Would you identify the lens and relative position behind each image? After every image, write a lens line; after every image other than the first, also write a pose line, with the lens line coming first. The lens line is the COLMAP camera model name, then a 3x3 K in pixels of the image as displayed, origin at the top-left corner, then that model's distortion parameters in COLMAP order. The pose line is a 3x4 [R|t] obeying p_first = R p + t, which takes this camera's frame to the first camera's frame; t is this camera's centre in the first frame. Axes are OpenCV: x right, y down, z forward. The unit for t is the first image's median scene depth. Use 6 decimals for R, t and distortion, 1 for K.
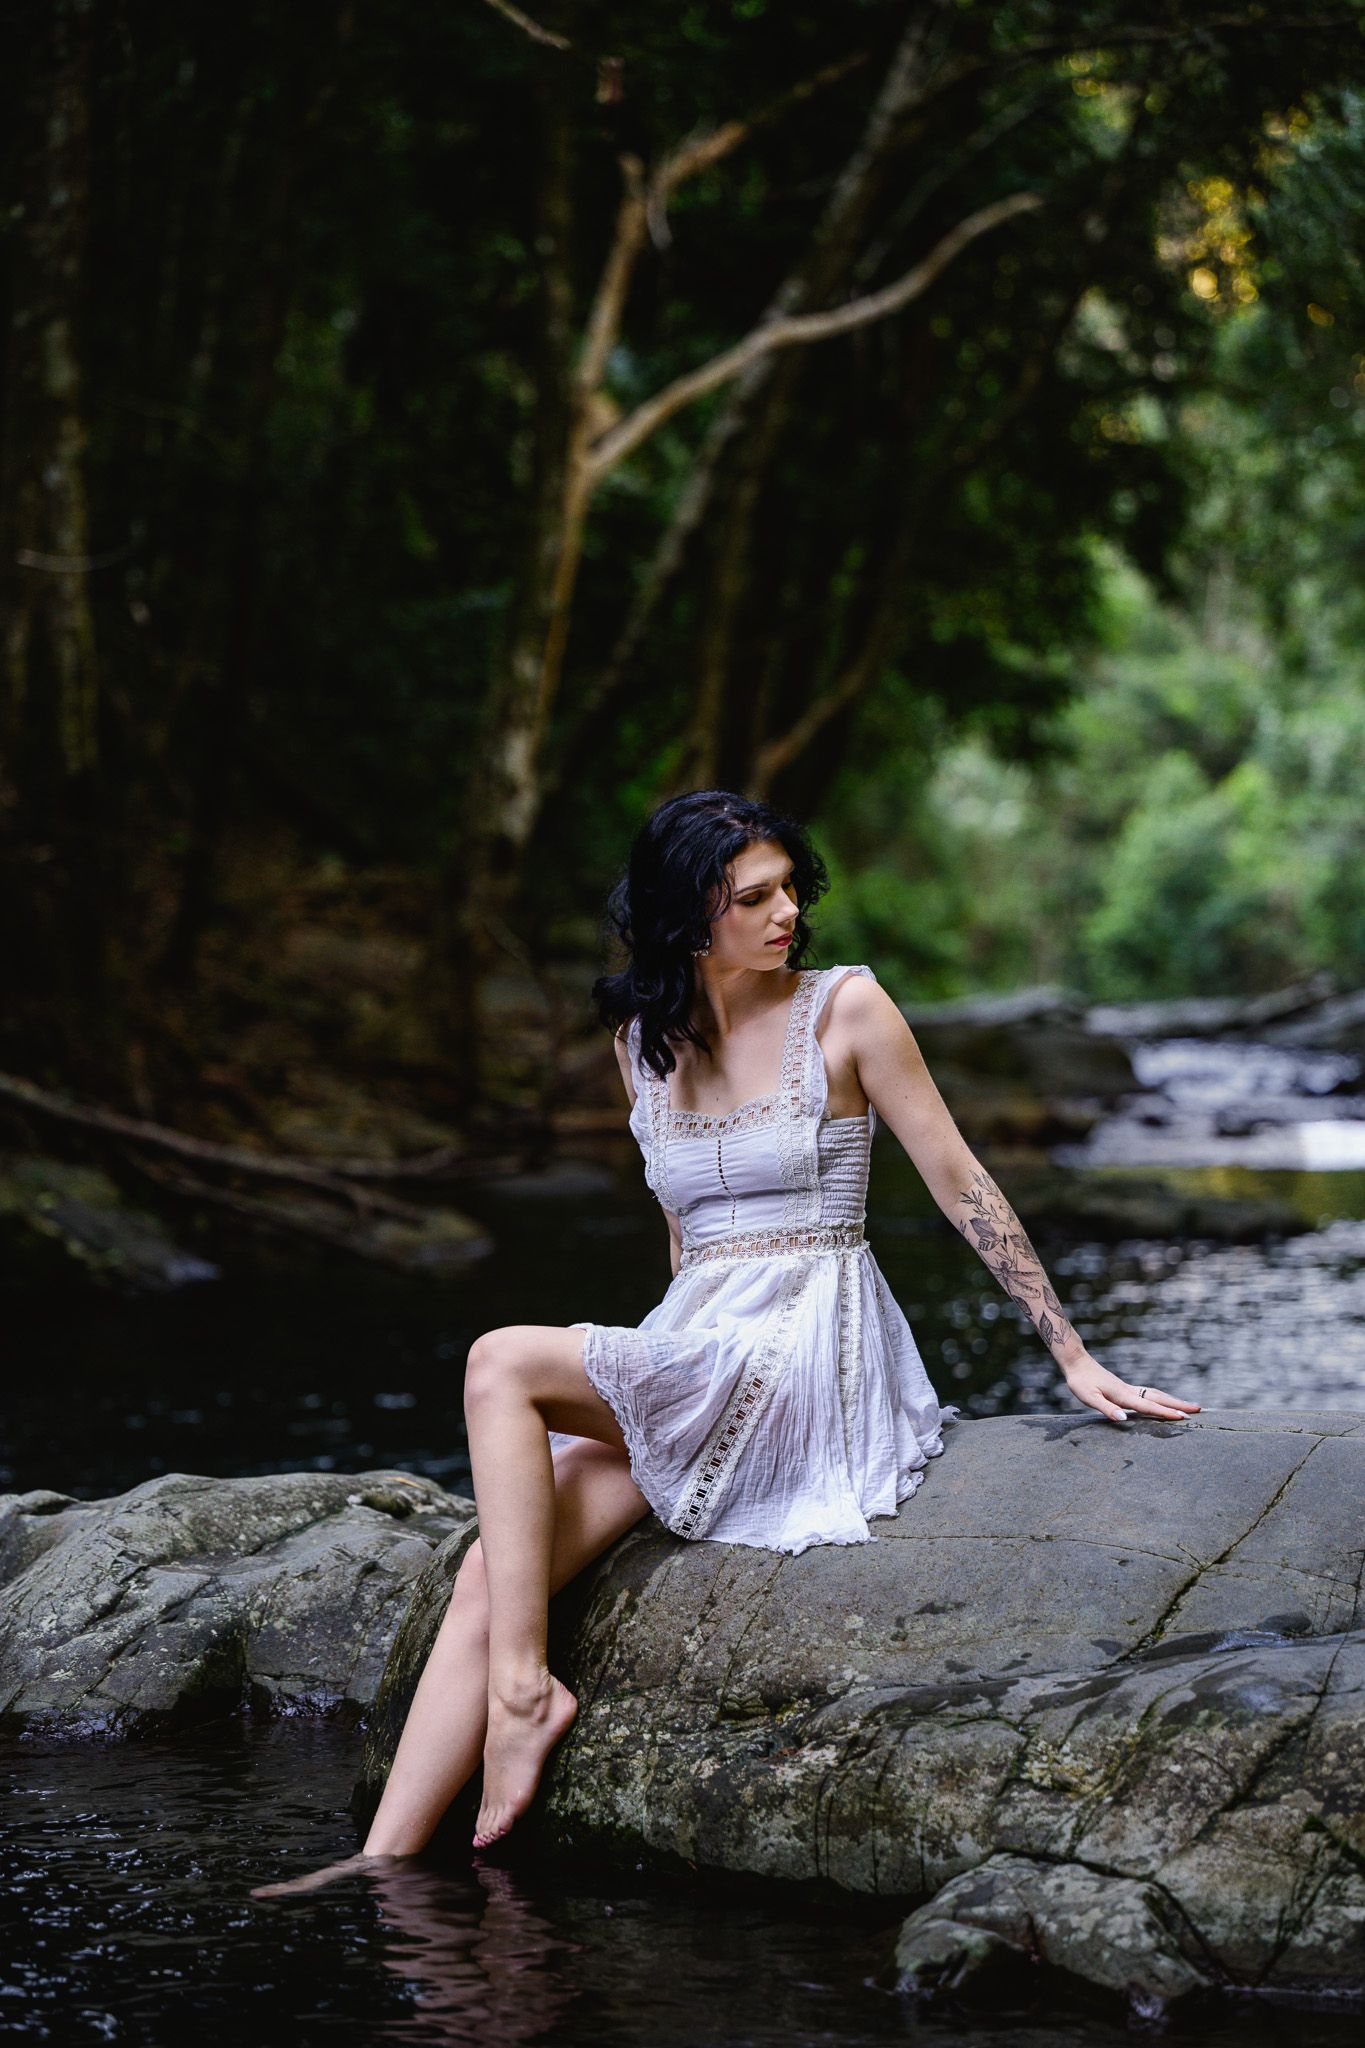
lens RADIAL K [[6475.5, 0, 676.2], [0, 6475.5, 1027.8], [0, 0, 1]] dist [0.607902, 0.000000]
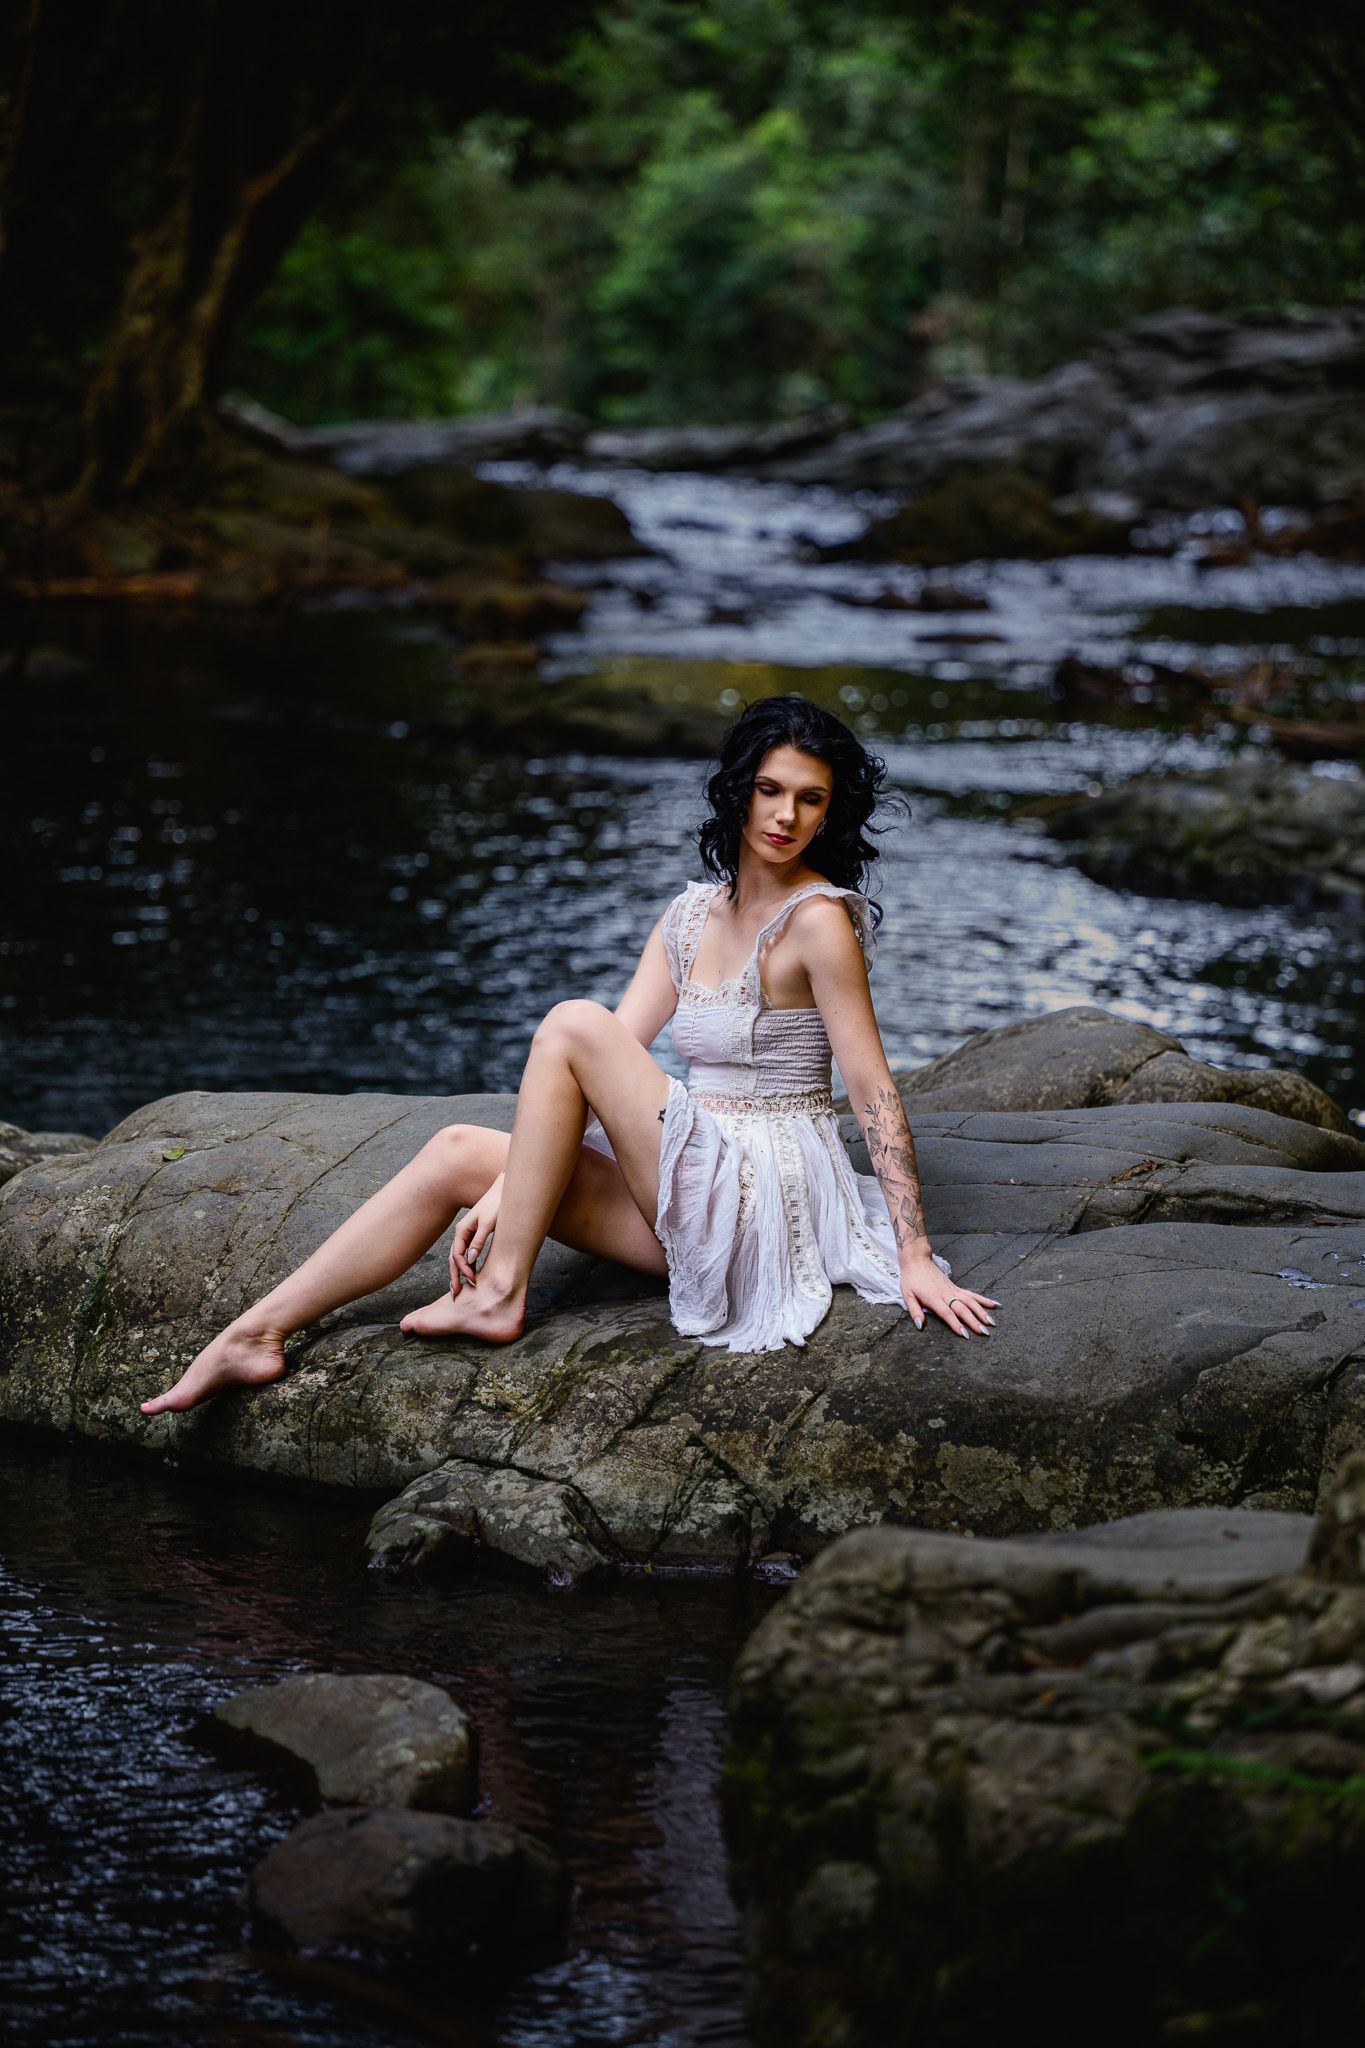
lens RADIAL K [[7324.9, 0, 684.7], [0, 7324.9, 1019.6], [0, 0, 1]] dist [0.752701, 0.000000]
pose [[0.996935, 0.016791, 0.076411, -0.016528], [-0.023568, 0.995781, 0.088679, -0.086911], [-0.074600, -0.090208, 0.993125, -0.418201]]
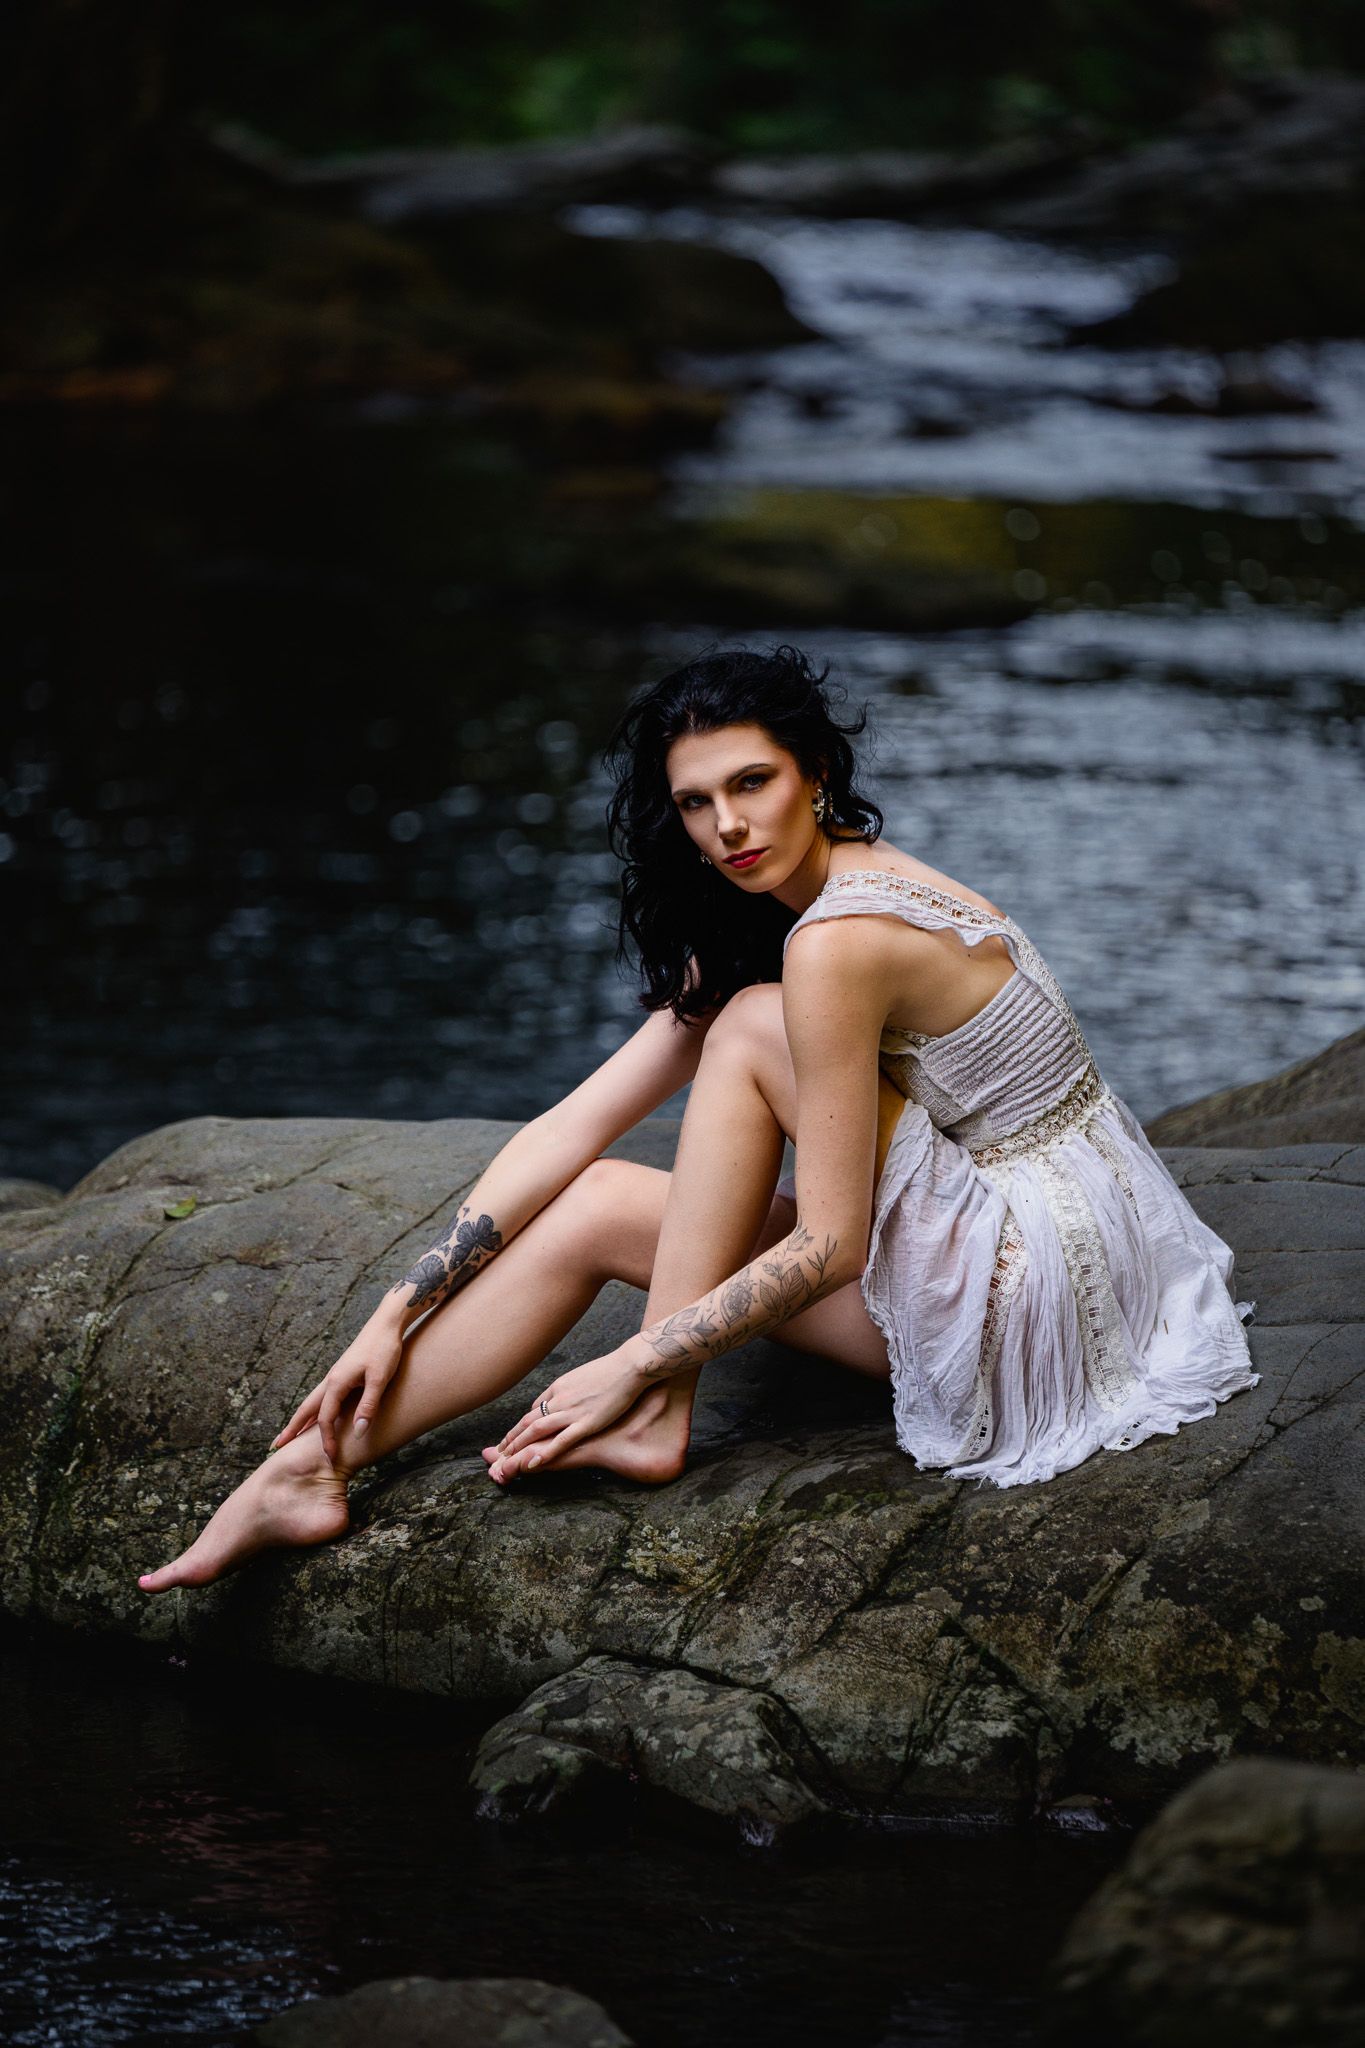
lens RADIAL K [[10529.4, 0, 678.5], [0, 10529.4, 1026.0], [0, 0, 1]] dist [2.130064, 0.000000]
pose [[0.998089, 0.012512, 0.060520, -0.025958], [-0.017928, 0.995799, 0.089789, -0.083614], [-0.059143, -0.090702, 0.994120, -0.394923]]
